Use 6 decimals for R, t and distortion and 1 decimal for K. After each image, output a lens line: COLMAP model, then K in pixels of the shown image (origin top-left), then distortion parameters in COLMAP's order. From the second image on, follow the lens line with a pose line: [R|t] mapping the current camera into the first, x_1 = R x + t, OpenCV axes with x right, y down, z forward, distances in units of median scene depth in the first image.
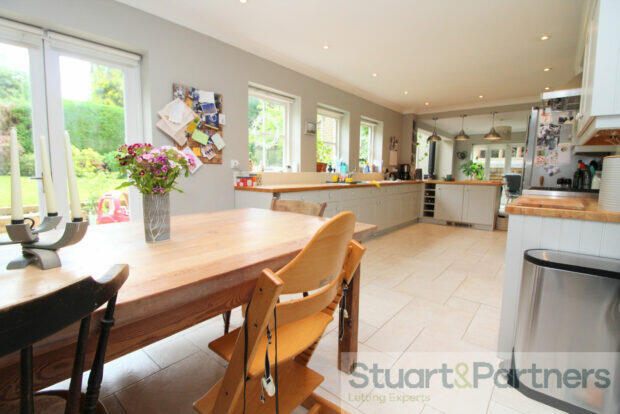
lens RADIAL K [[293.0, 0, 309.2], [0, 293.0, 206.0], [0, 0, 1]] dist [-0.001859, -0.000301]
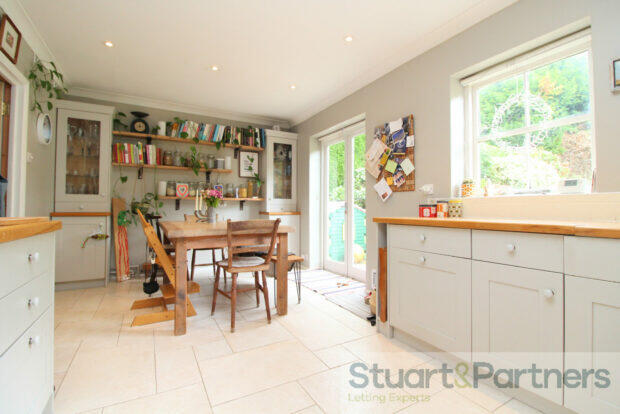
lens RADIAL K [[293.0, 0, 310.3], [0, 293.0, 204.0], [0, 0, 1]] dist [-0.001859, -0.000301]
pose [[-0.364062, -0.012530, -0.931290, 0.674939], [-0.103809, 0.994225, 0.027205, -0.099241], [0.925571, 0.106581, -0.363260, 1.093514]]
